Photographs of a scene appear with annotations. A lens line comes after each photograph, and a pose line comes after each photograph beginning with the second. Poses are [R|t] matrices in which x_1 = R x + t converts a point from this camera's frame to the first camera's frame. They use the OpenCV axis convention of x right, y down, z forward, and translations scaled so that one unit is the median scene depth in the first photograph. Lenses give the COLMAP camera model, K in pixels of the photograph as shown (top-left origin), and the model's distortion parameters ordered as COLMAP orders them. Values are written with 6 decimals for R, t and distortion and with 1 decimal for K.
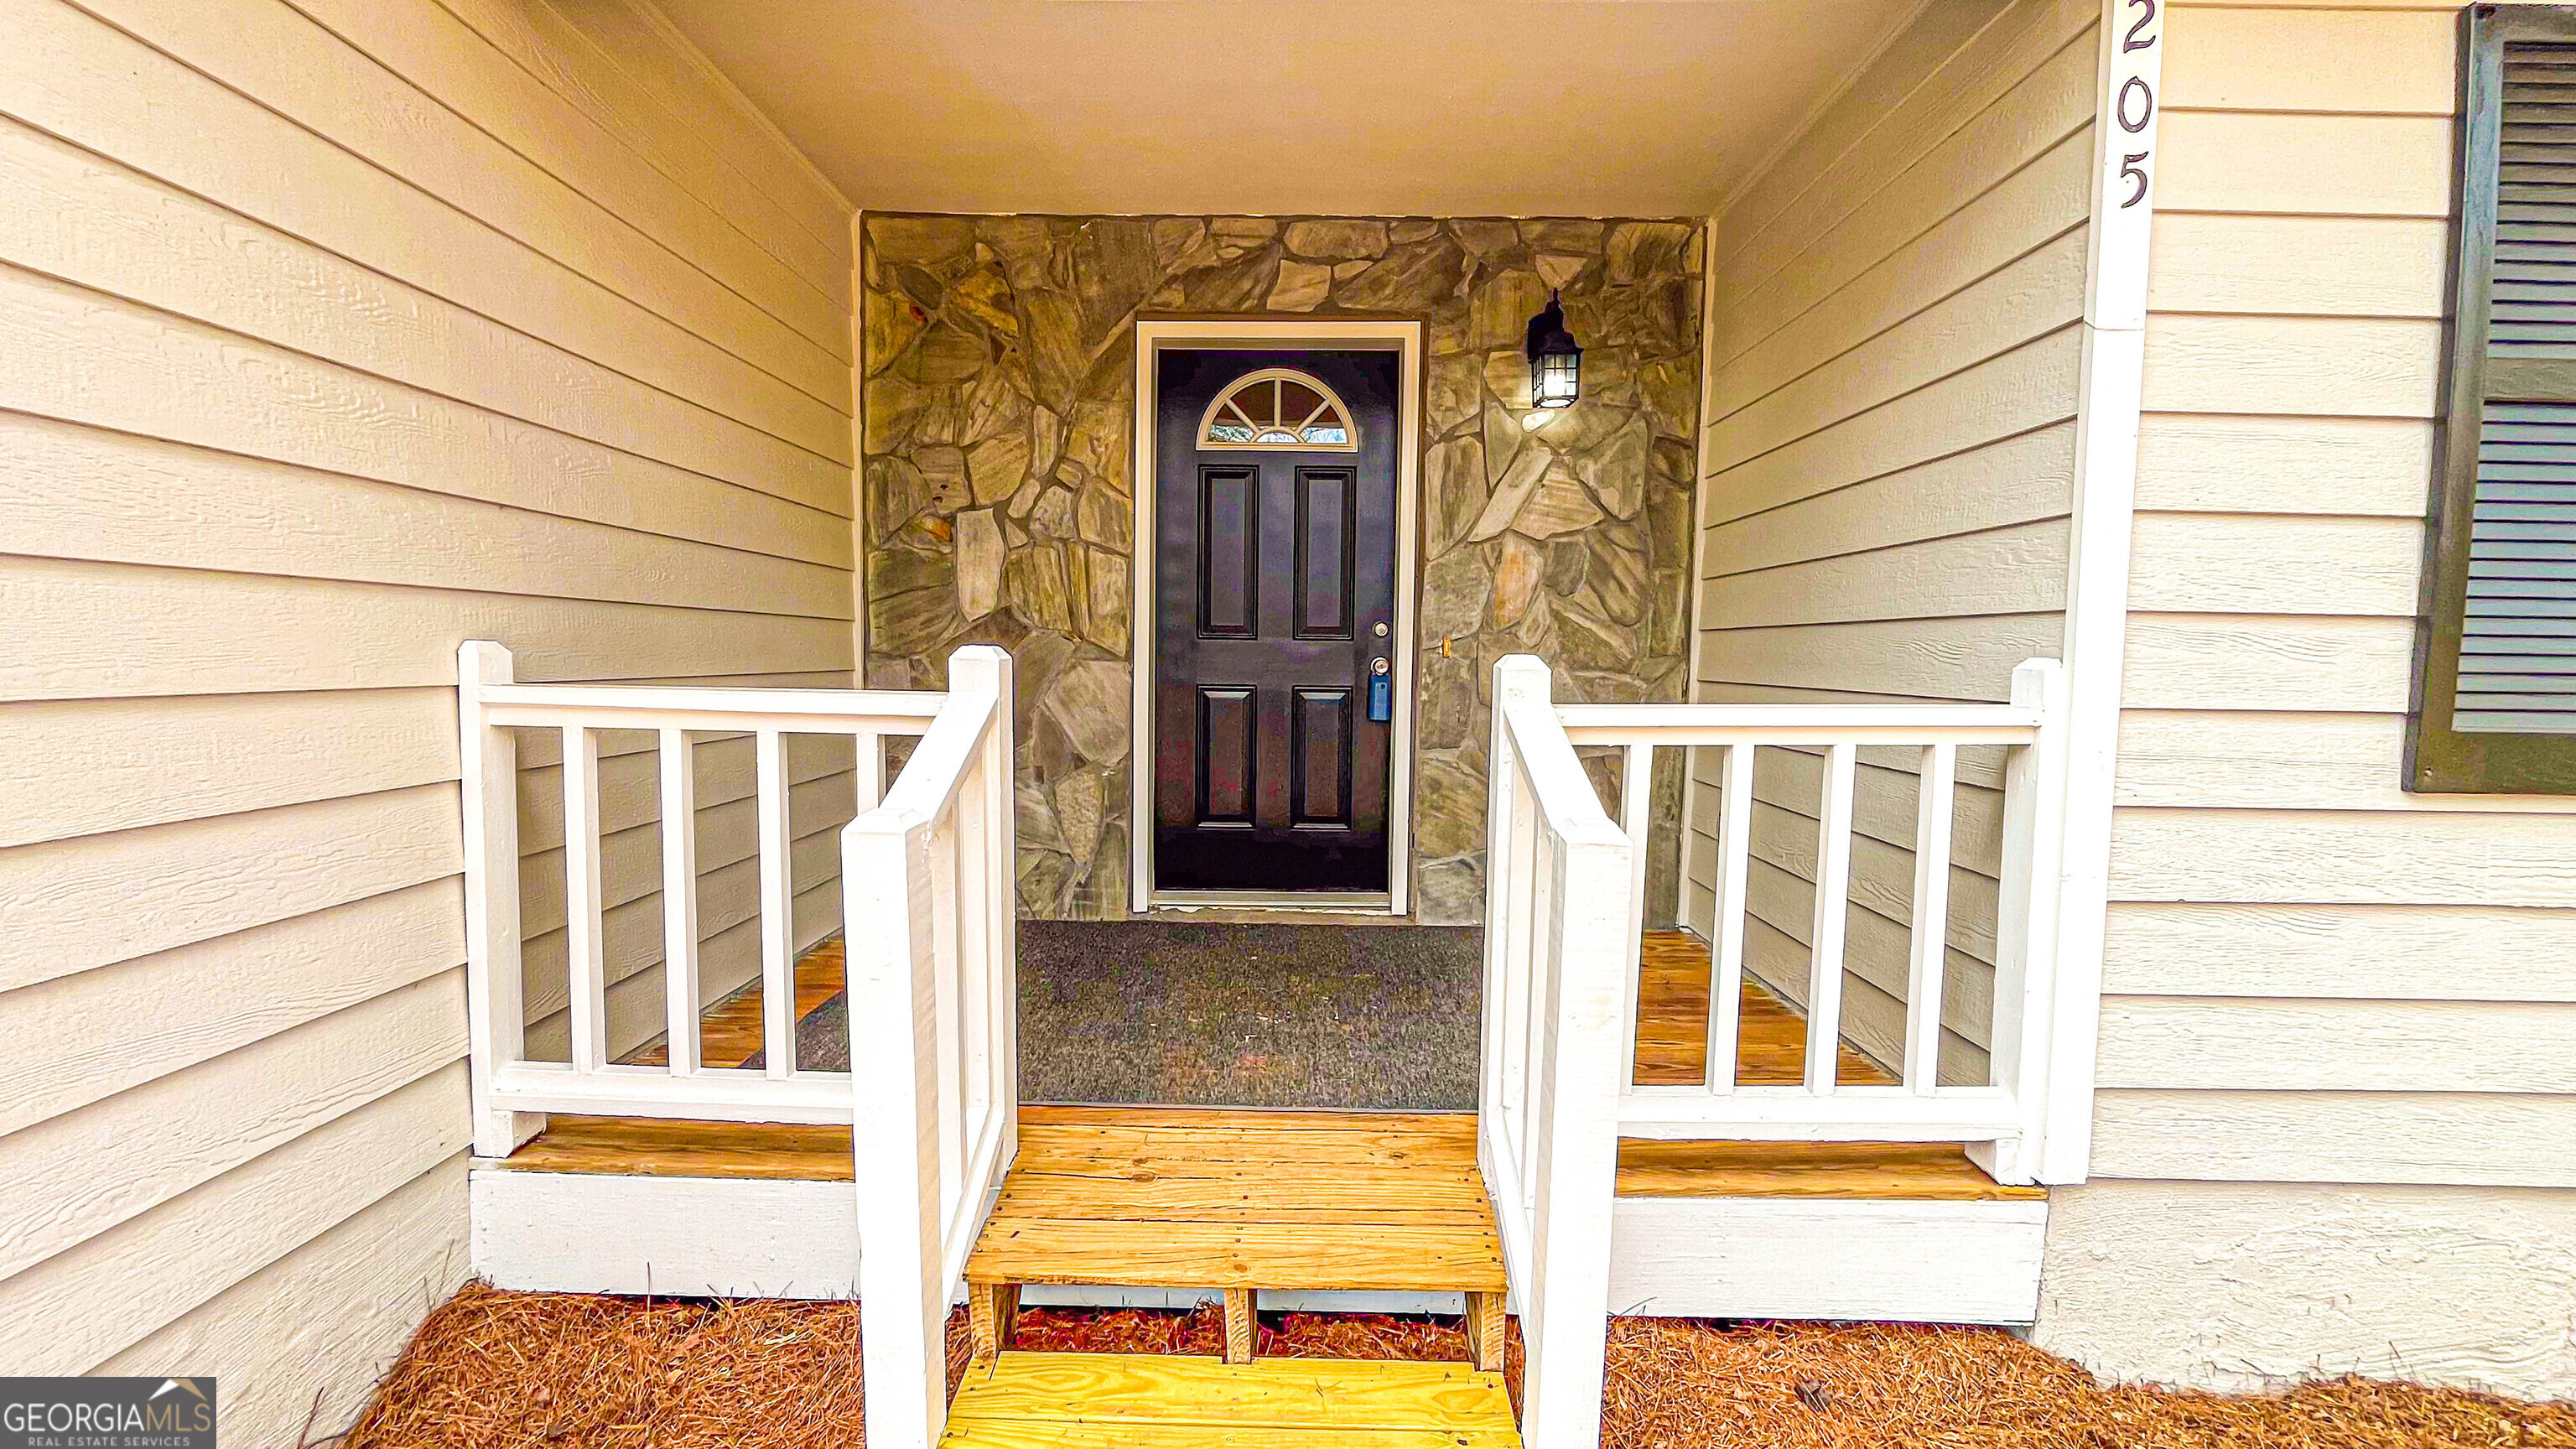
lens RADIAL K [[1045.4, 0, 1285.9], [0, 1045.4, 724.7], [0, 0, 1]] dist [-0.002412, -0.000335]
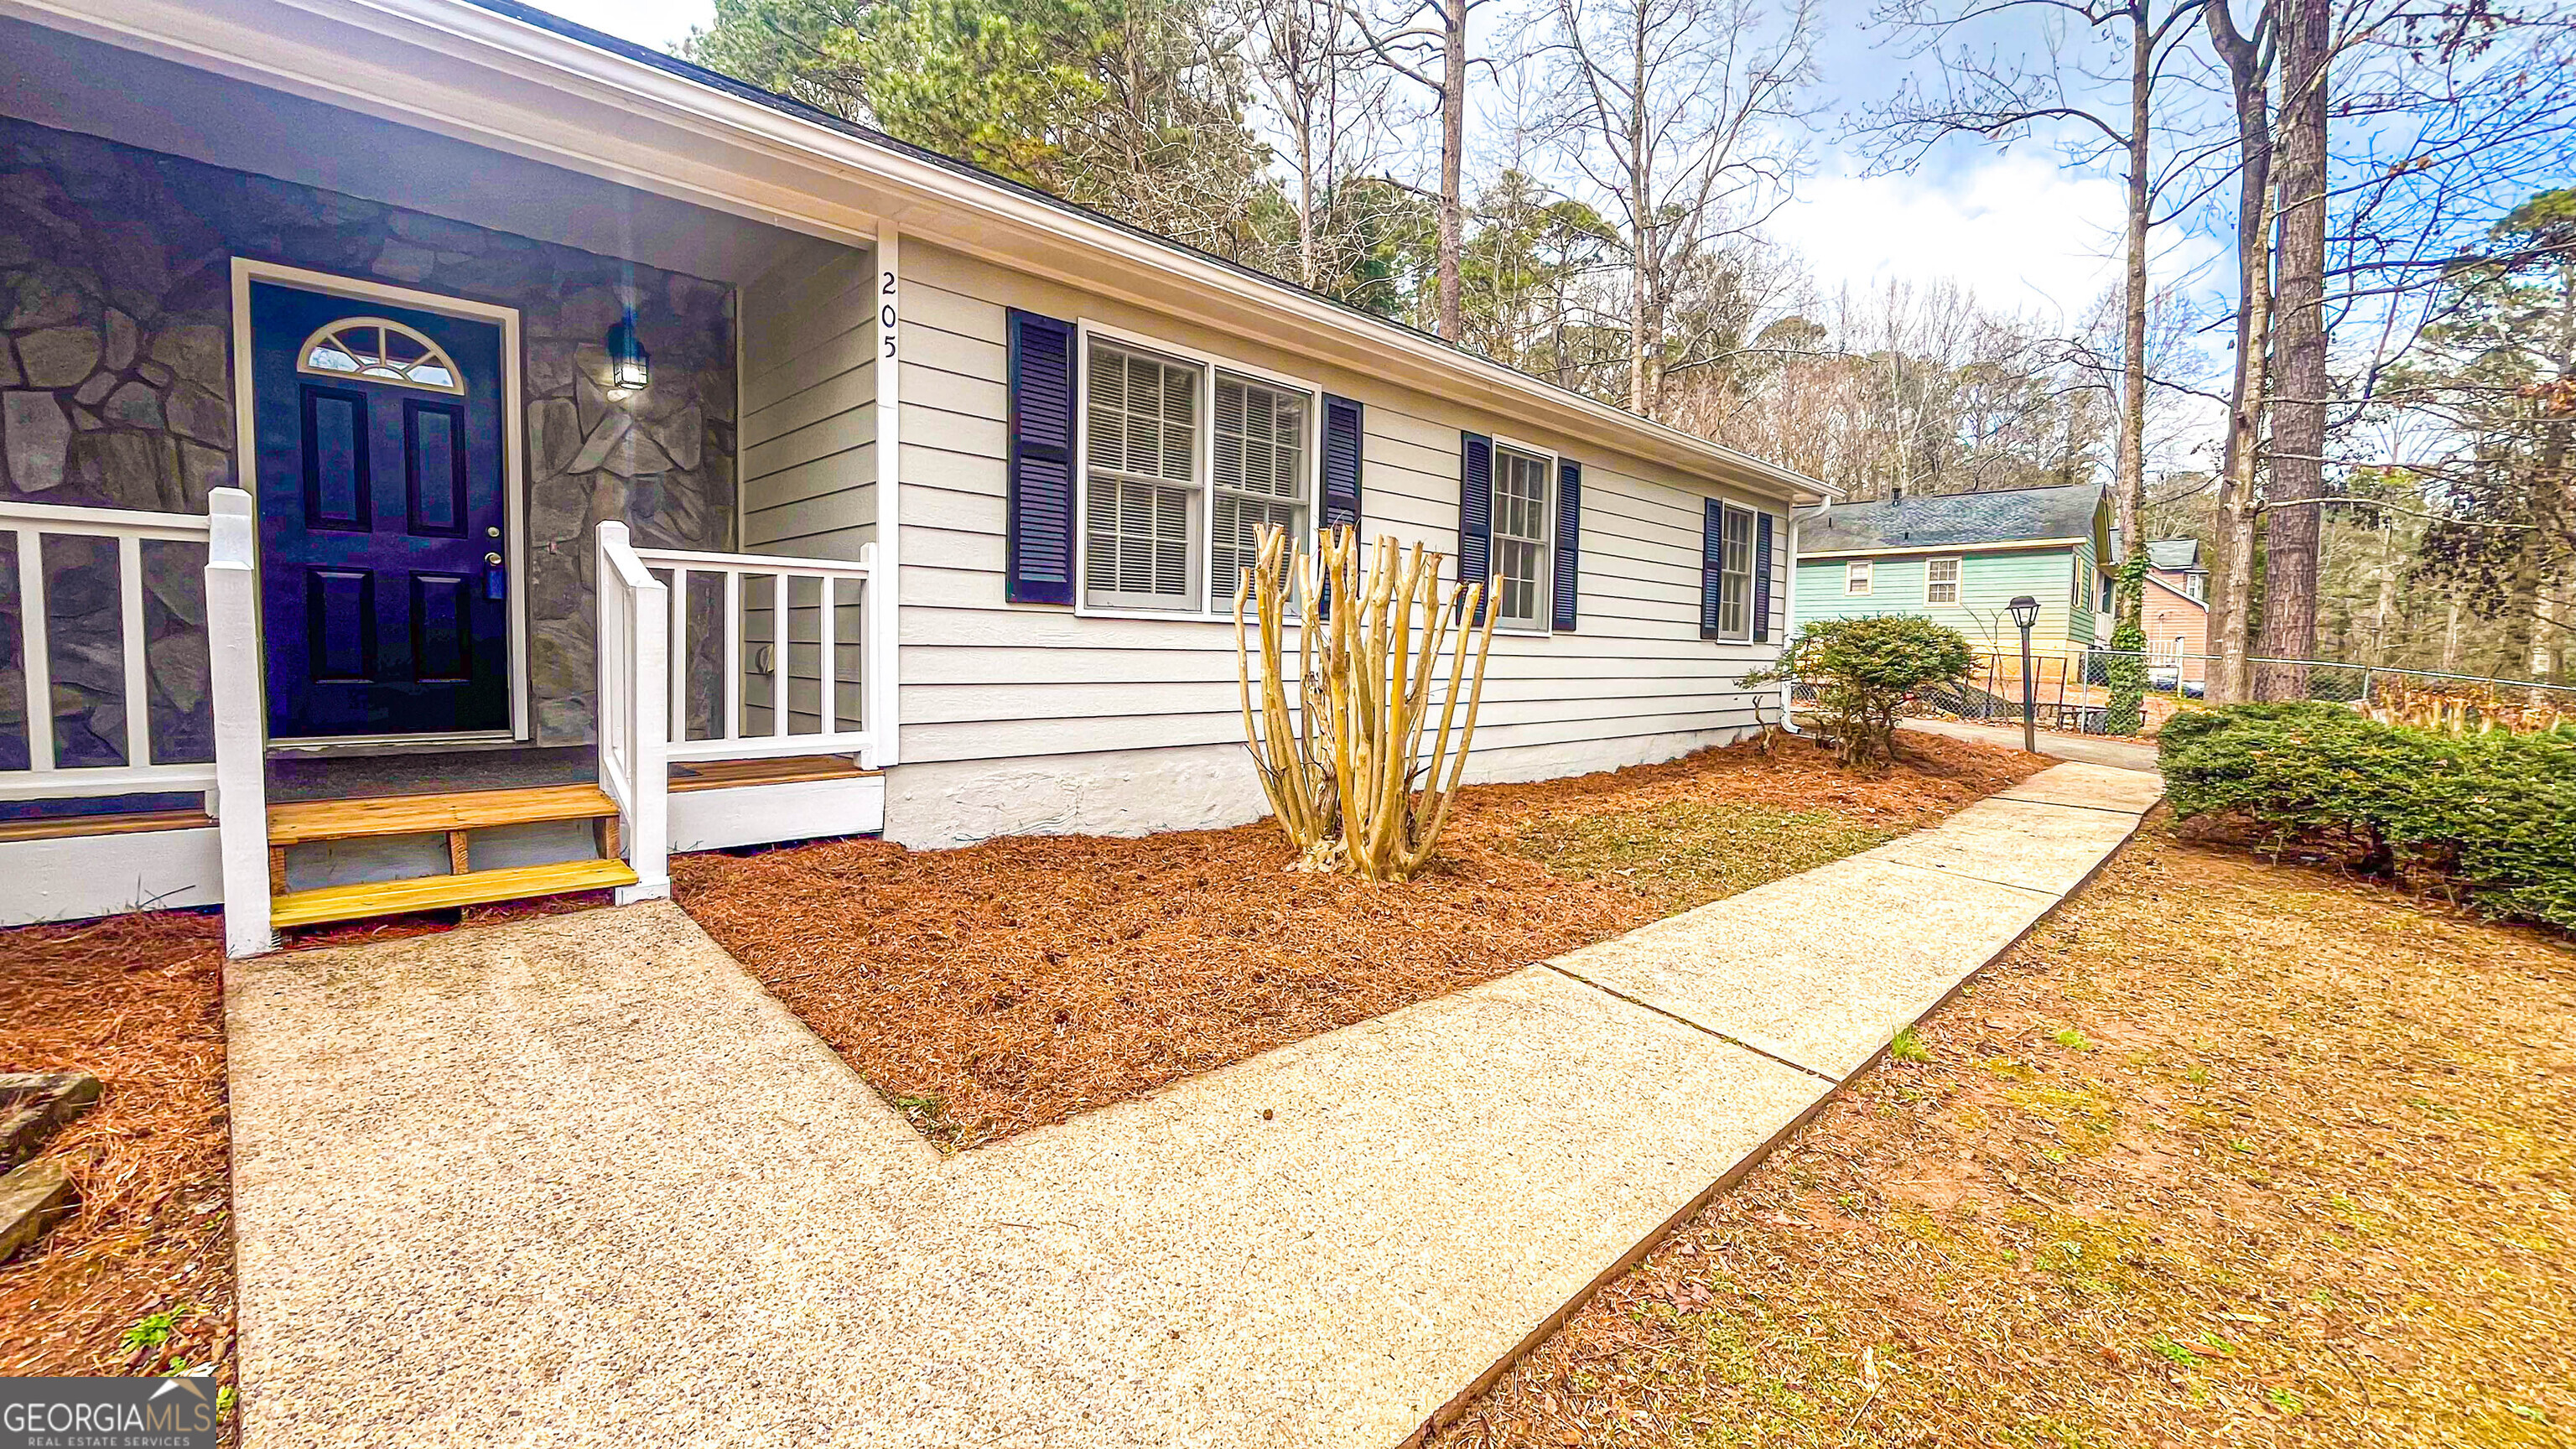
lens RADIAL K [[1045.4, 0, 1276.2], [0, 1045.4, 715.6], [0, 0, 1]] dist [-0.002412, -0.000335]
pose [[0.711846, -0.044513, 0.700924, -0.149110], [0.039611, 0.998946, 0.023210, 0.159497], [-0.701218, 0.011242, 0.712858, -0.681986]]
